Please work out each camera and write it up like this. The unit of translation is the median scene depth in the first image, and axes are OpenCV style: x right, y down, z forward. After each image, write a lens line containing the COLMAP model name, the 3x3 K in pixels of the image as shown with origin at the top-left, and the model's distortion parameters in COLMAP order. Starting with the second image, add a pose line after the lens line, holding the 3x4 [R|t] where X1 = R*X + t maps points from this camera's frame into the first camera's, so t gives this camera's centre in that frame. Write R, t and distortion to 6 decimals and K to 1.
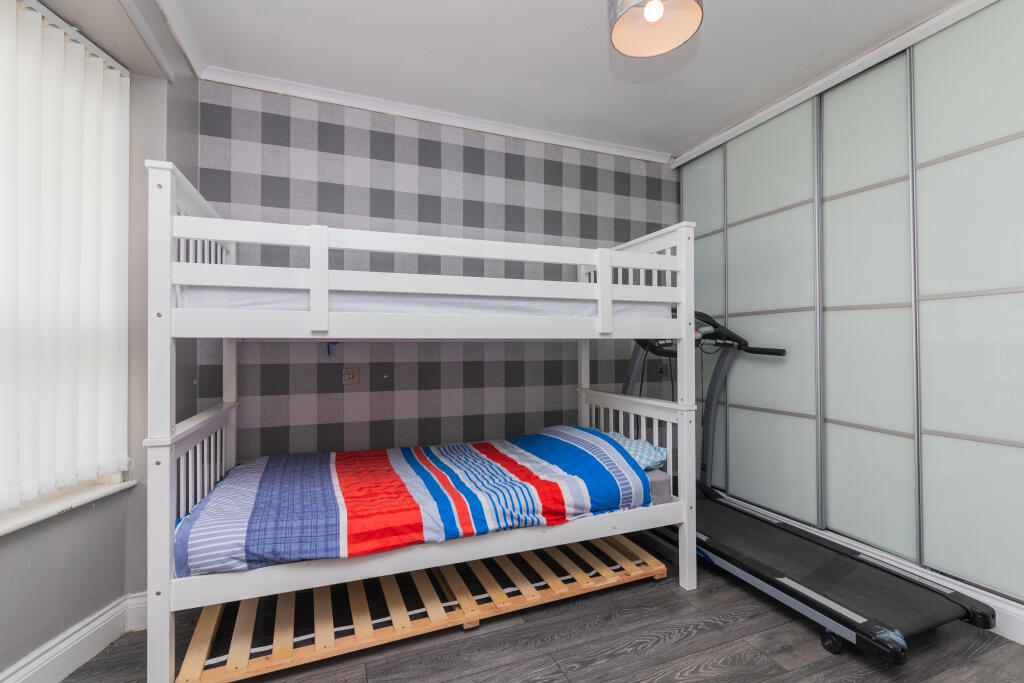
lens RADIAL K [[463.0, 0, 513.2], [0, 463.0, 342.8], [0, 0, 1]] dist [-0.001262, -0.000144]
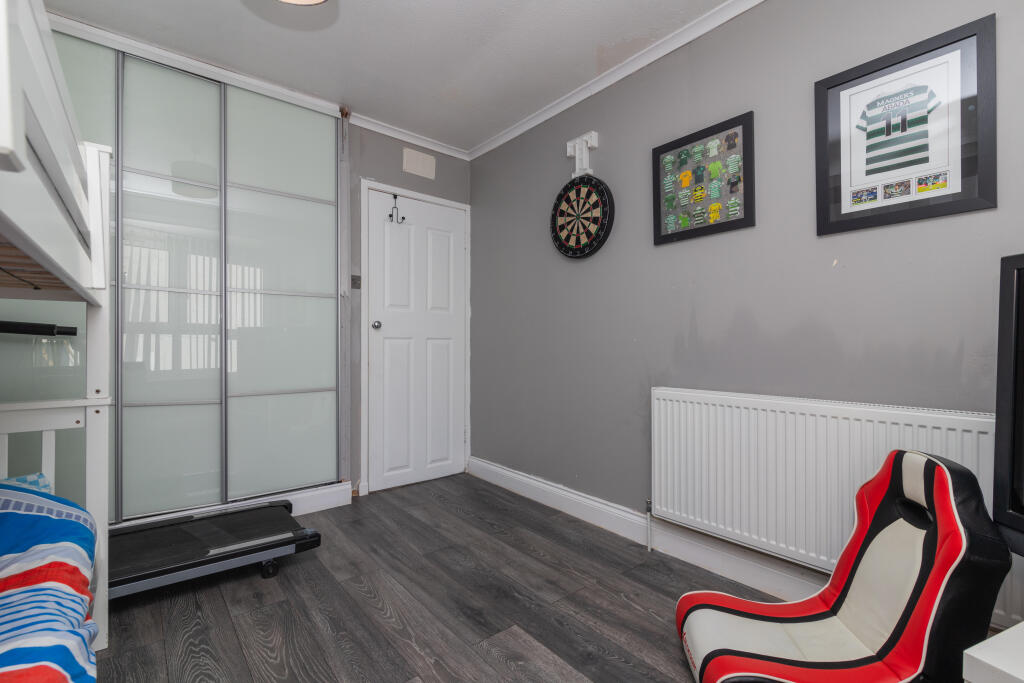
lens RADIAL K [[463.0, 0, 513.2], [0, 463.0, 342.8], [0, 0, 1]] dist [-0.001262, -0.000144]
pose [[-0.292369, 0.005352, 0.956291, -0.546232], [-0.010160, 0.999911, -0.008702, 0.051631], [-0.956252, -0.012260, -0.292289, 0.631305]]
